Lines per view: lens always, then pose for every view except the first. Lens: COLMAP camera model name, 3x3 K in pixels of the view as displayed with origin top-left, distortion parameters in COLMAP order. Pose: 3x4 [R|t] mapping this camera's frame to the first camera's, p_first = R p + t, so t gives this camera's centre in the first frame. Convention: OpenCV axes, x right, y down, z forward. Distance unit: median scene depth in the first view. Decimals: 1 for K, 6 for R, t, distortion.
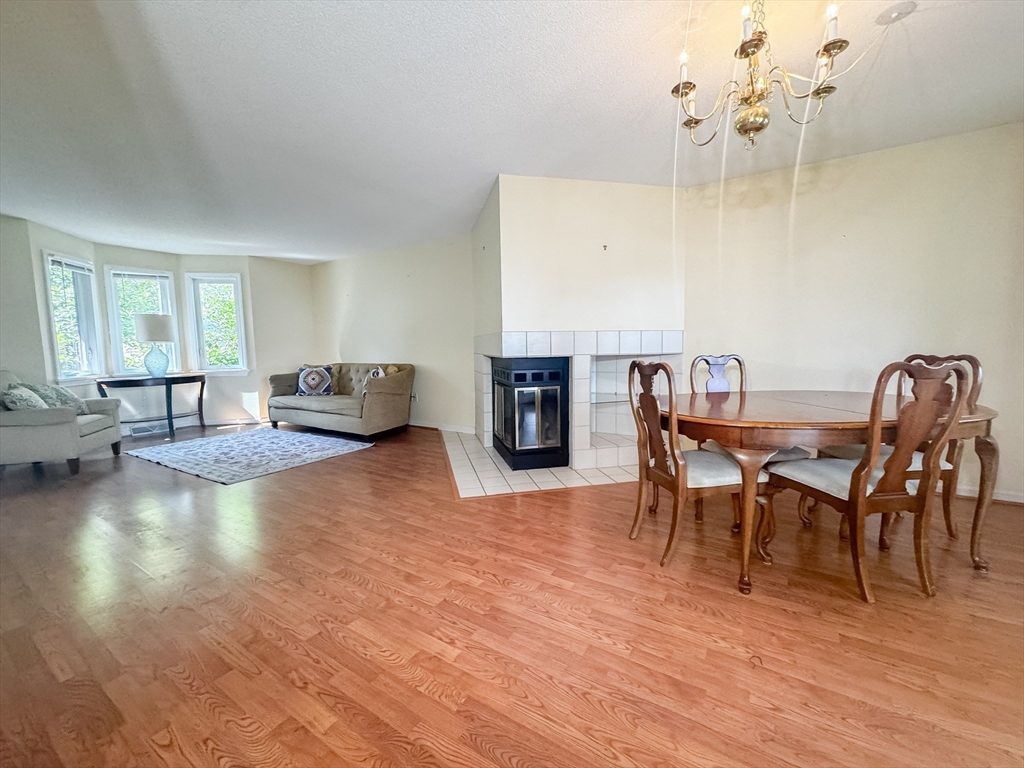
lens RADIAL K [[411.1, 0, 513.2], [0, 411.1, 383.7], [0, 0, 1]] dist [-0.002287, -0.000380]
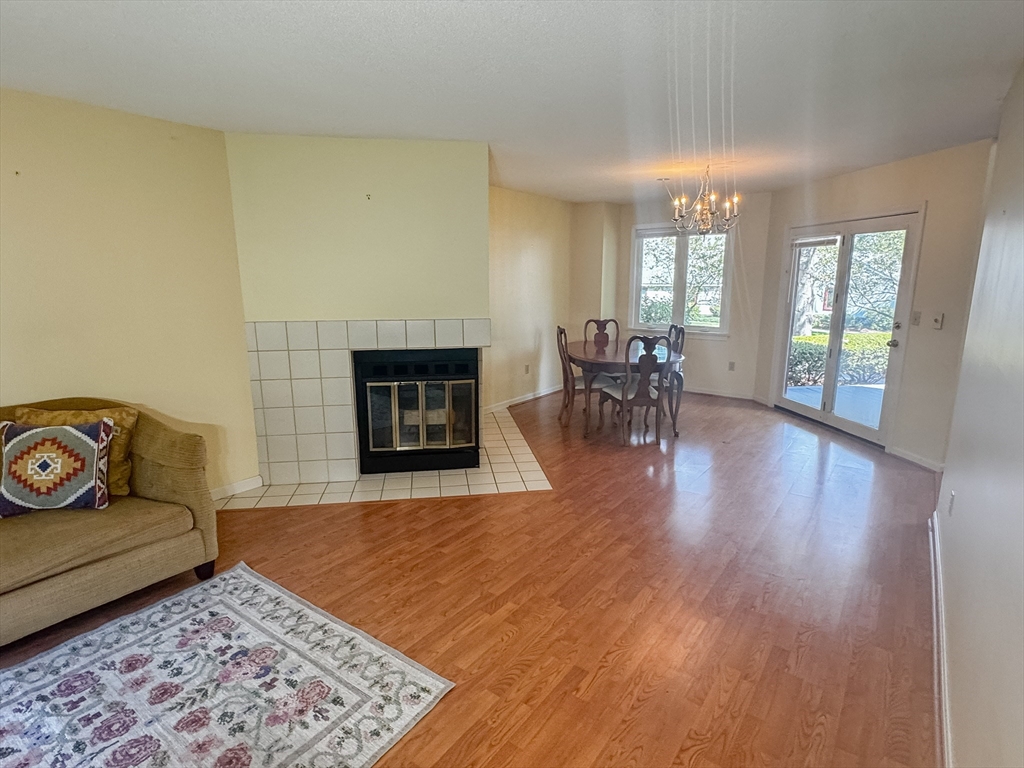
lens RADIAL K [[524.9, 0, 512.0], [0, 524.9, 384.0], [0, 0, 1]] dist [-0.000958, 0.000603]
pose [[0.084316, -0.183120, 0.979468, -0.776000], [0.089833, 0.980363, 0.175554, -0.122044], [-0.992381, 0.073187, 0.099111, 0.545987]]
